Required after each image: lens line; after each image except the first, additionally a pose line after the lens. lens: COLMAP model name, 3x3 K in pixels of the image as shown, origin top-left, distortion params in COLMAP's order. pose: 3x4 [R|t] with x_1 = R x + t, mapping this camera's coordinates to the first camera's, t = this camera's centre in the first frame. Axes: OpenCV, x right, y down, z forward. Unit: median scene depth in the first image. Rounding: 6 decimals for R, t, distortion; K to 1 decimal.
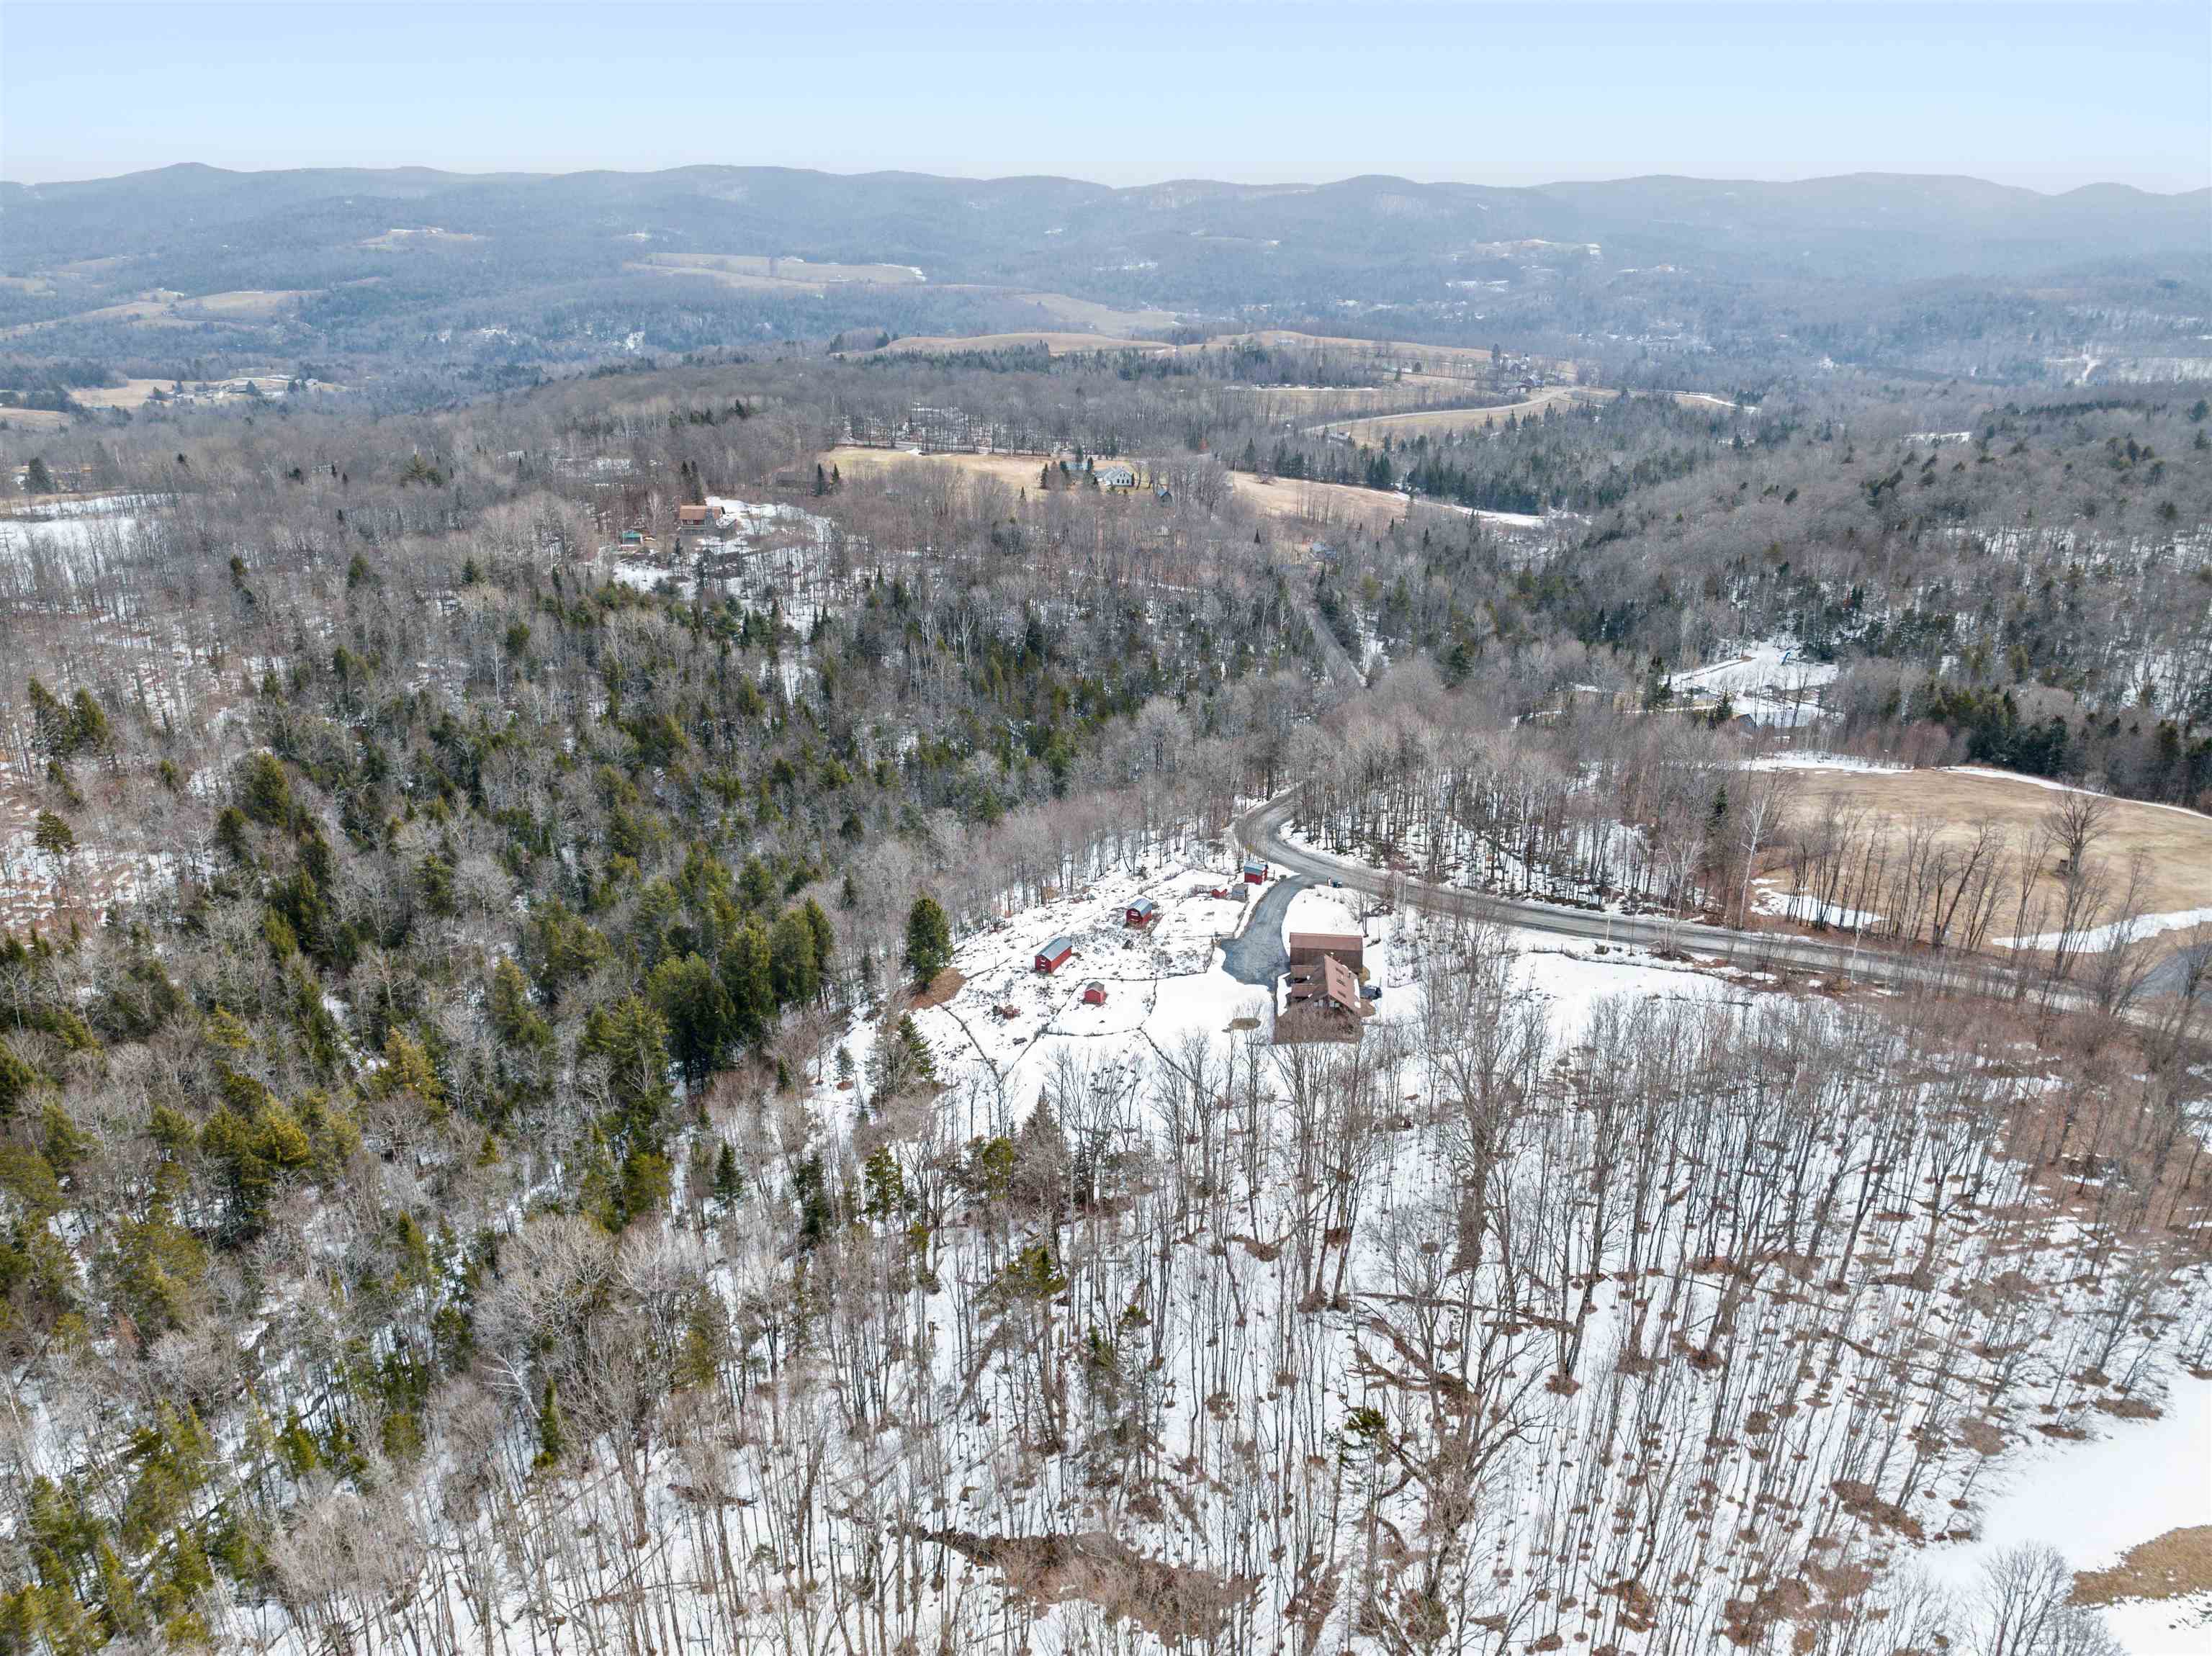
lens RADIAL K [[1564.7, 0, 1099.6], [0, 1564.7, 802.6], [0, 0, 1]] dist [-0.037671, 0.003902]
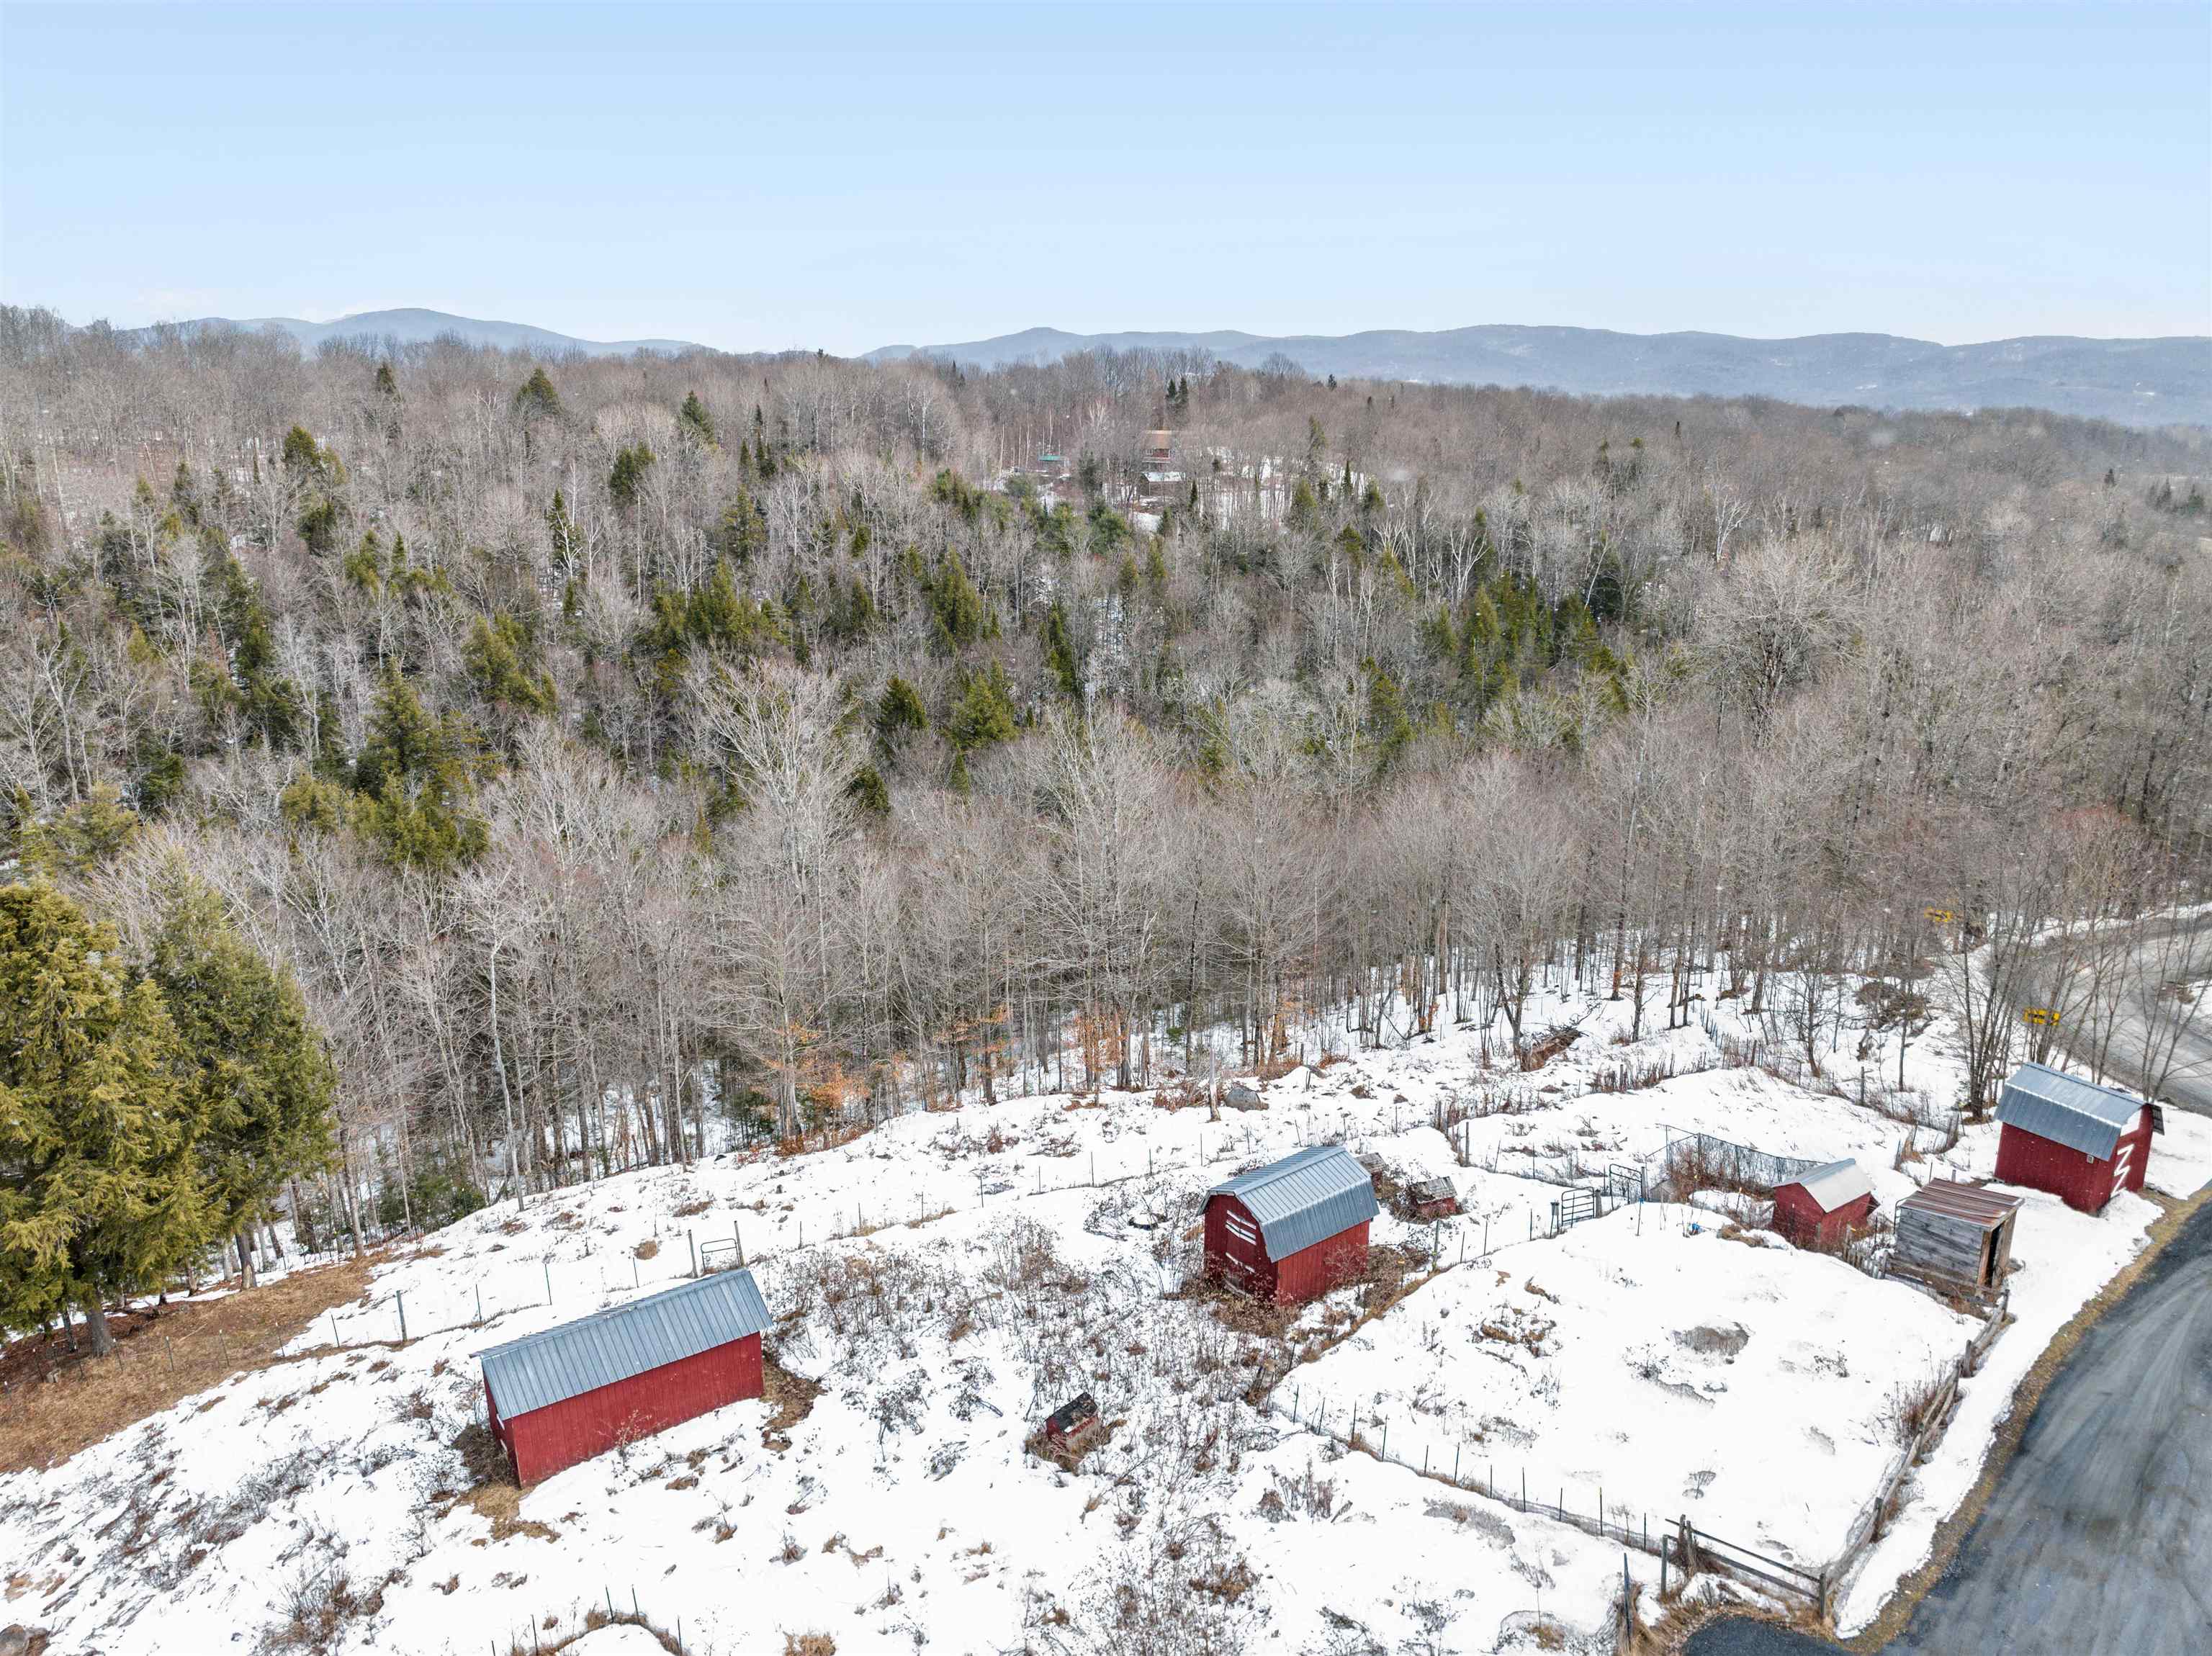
lens RADIAL K [[1564.7, 0, 1099.6], [0, 1564.7, 802.6], [0, 0, 1]] dist [-0.037671, 0.003902]
pose [[0.887028, 0.118494, -0.446251, 0.078271], [-0.165466, 0.983893, -0.067646, 0.038803], [0.431048, 0.133843, 0.892347, 0.823532]]
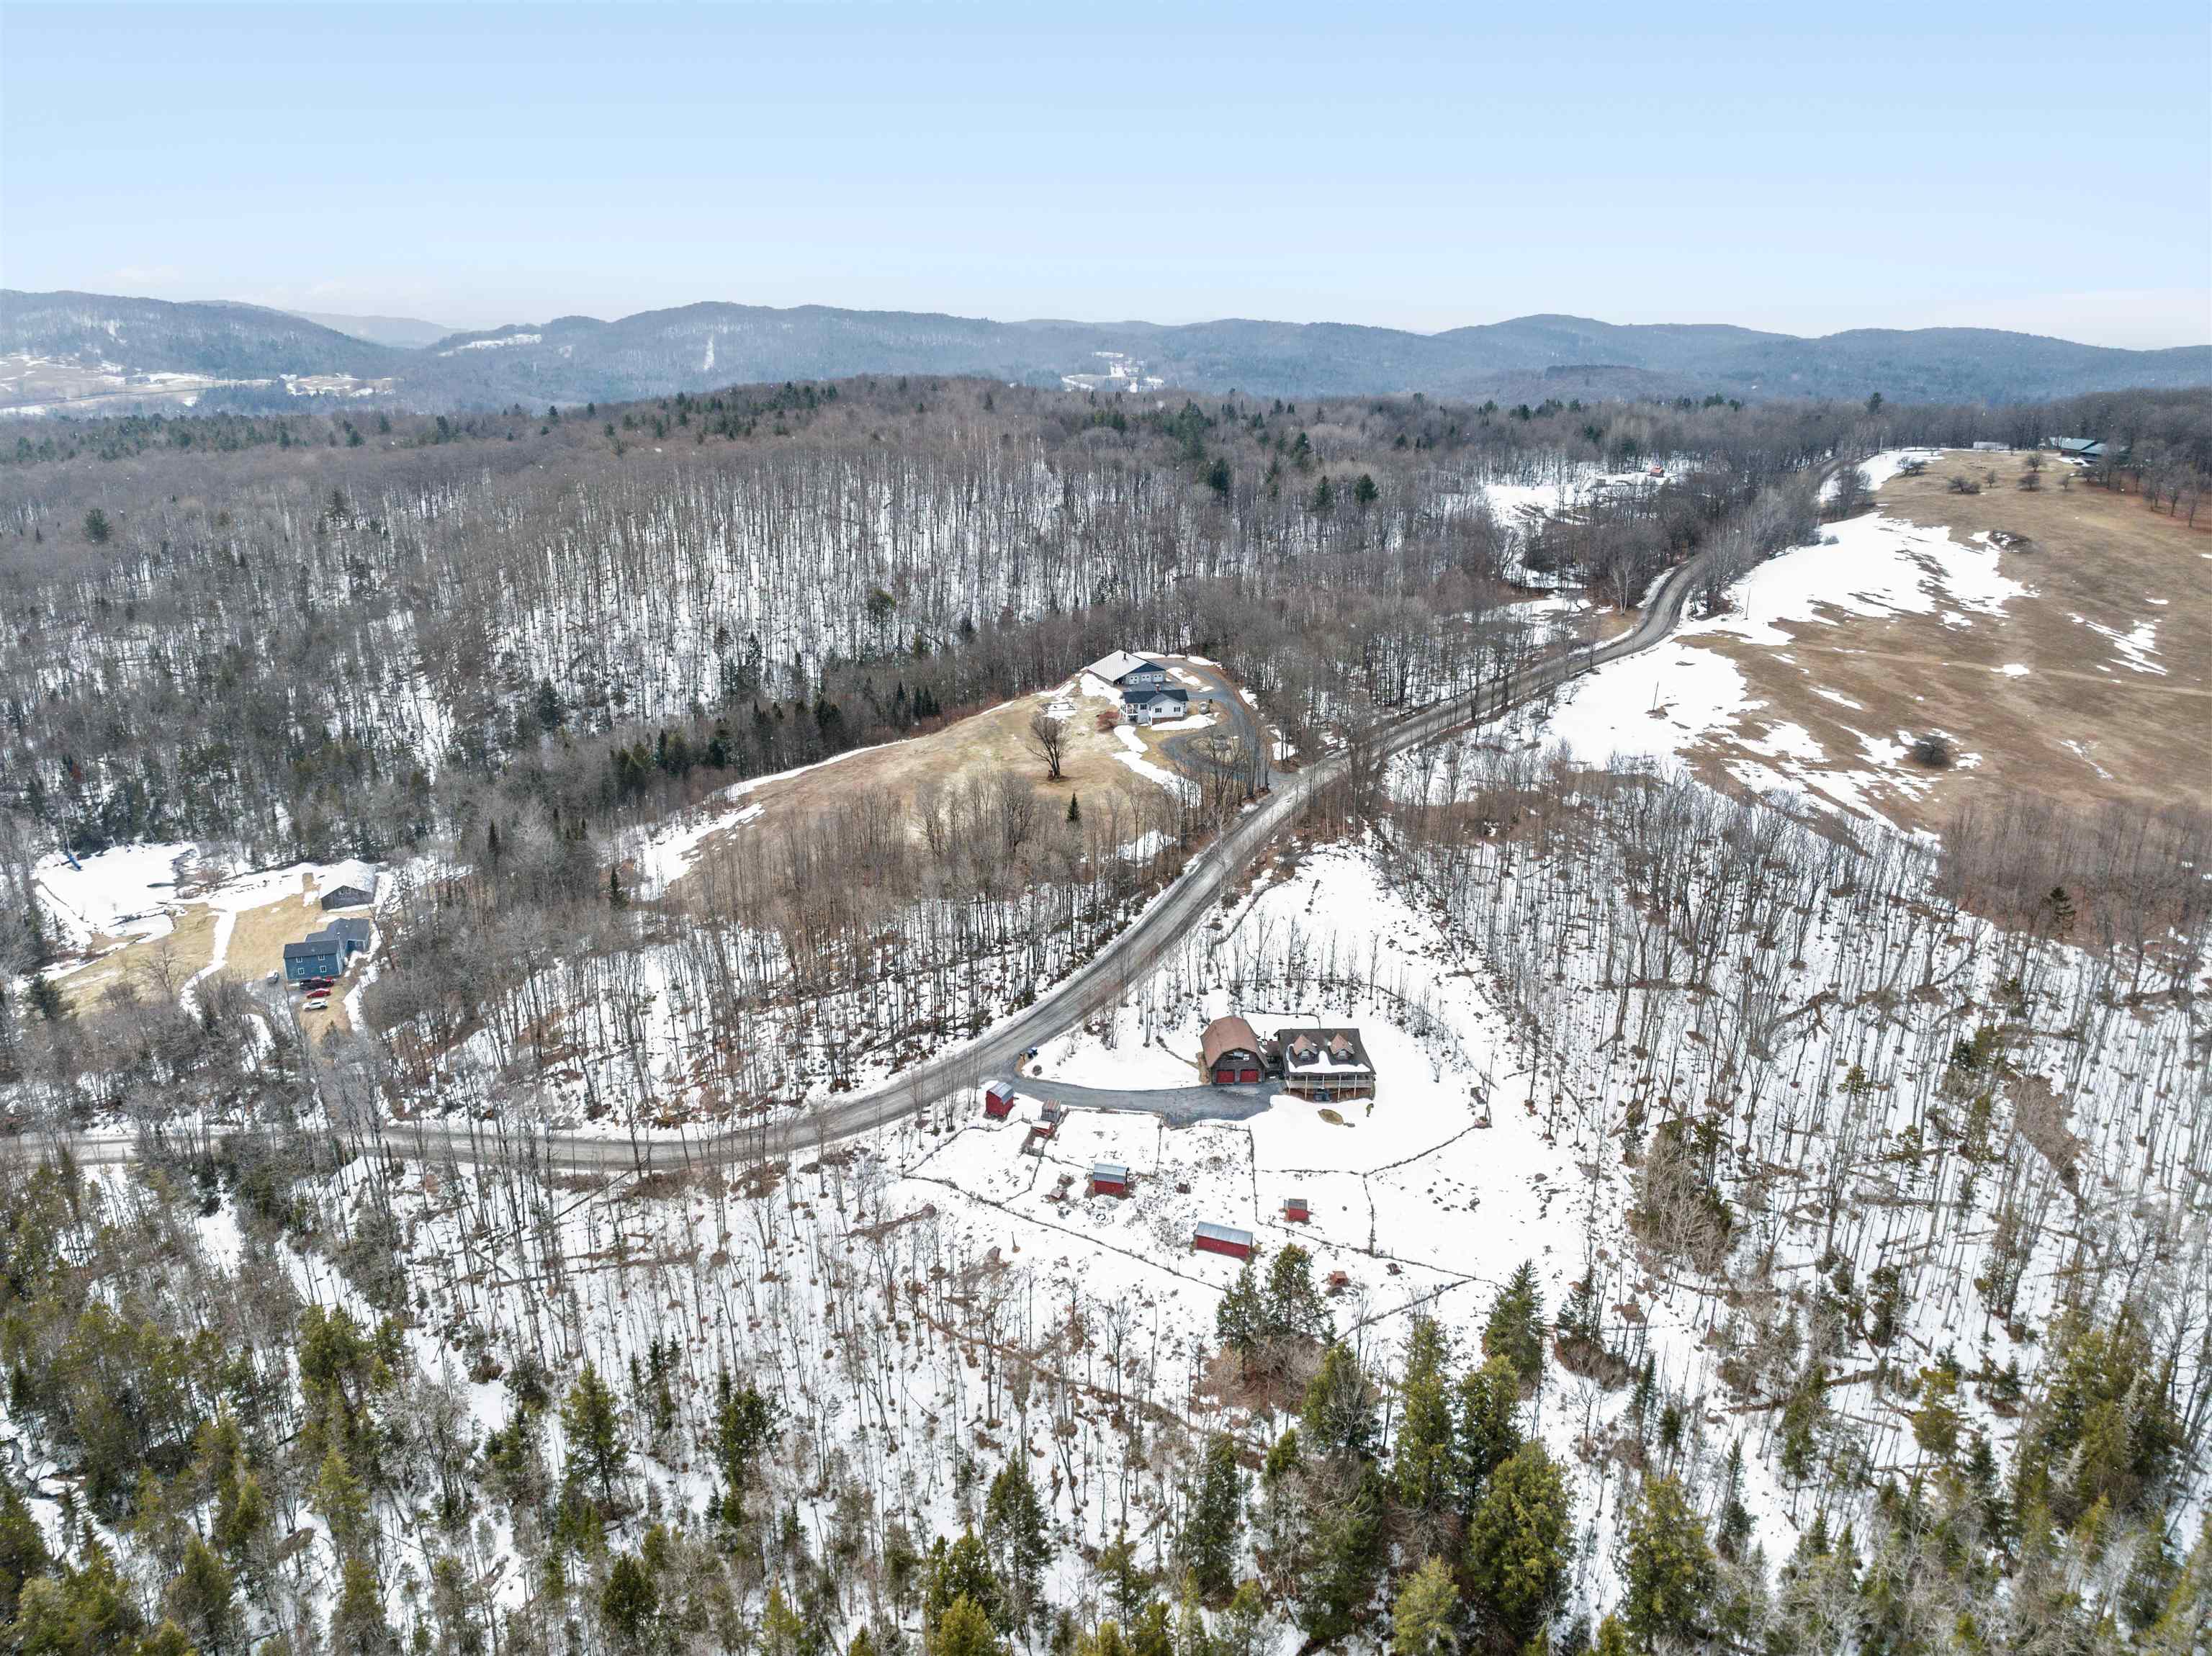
lens RADIAL K [[1564.7, 0, 1099.6], [0, 1564.7, 802.6], [0, 0, 1]] dist [-0.037671, 0.003902]
pose [[-0.154978, -0.312615, 0.937152, -0.661460], [0.344514, 0.871961, 0.347842, -0.377075], [-0.925901, 0.376770, -0.027435, 0.947846]]
